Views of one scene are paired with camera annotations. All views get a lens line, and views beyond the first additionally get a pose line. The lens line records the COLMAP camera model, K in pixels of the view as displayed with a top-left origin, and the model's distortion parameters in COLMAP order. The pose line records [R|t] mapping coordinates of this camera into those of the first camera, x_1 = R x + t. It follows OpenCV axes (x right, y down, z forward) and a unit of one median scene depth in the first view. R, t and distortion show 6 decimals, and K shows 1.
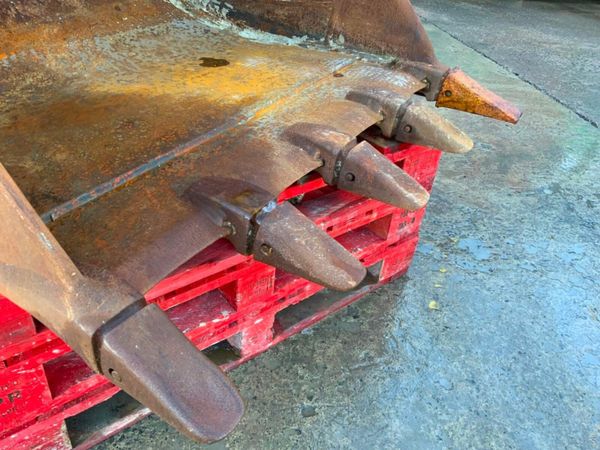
lens RADIAL K [[492.8, 0, 301.2], [0, 492.8, 226.3], [0, 0, 1]] dist [0.136110, -0.272570]
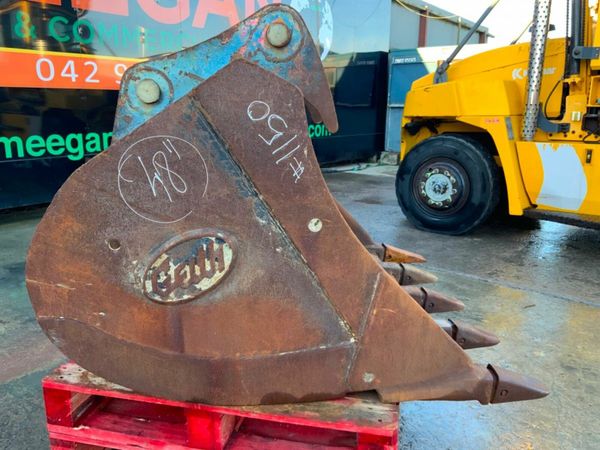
lens RADIAL K [[492.8, 0, 301.2], [0, 492.8, 226.3], [0, 0, 1]] dist [0.136110, -0.272570]
pose [[0.779446, -0.225669, 0.584413, -0.997401], [0.407105, 0.891503, -0.198716, -0.140808], [-0.476161, 0.392806, 0.786749, -0.306319]]
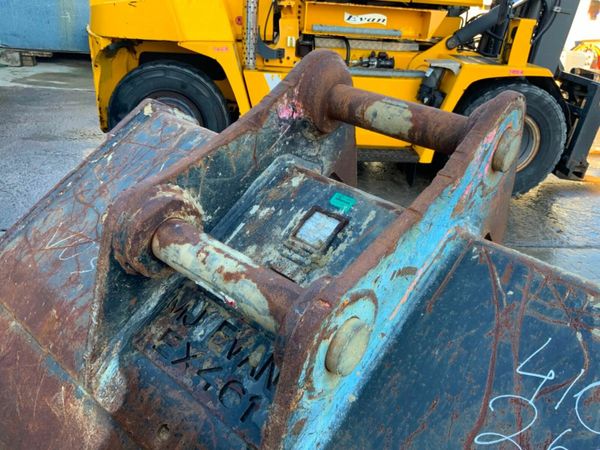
lens RADIAL K [[499.6, 0, 301.7], [0, 499.6, 226.0], [0, 0, 1]] dist [0.058137, -0.105532]
pose [[0.133233, -0.496518, 0.857741, -0.877876], [0.514071, 0.774552, 0.368512, -1.011605], [-0.847337, 0.391842, 0.358441, 0.430769]]
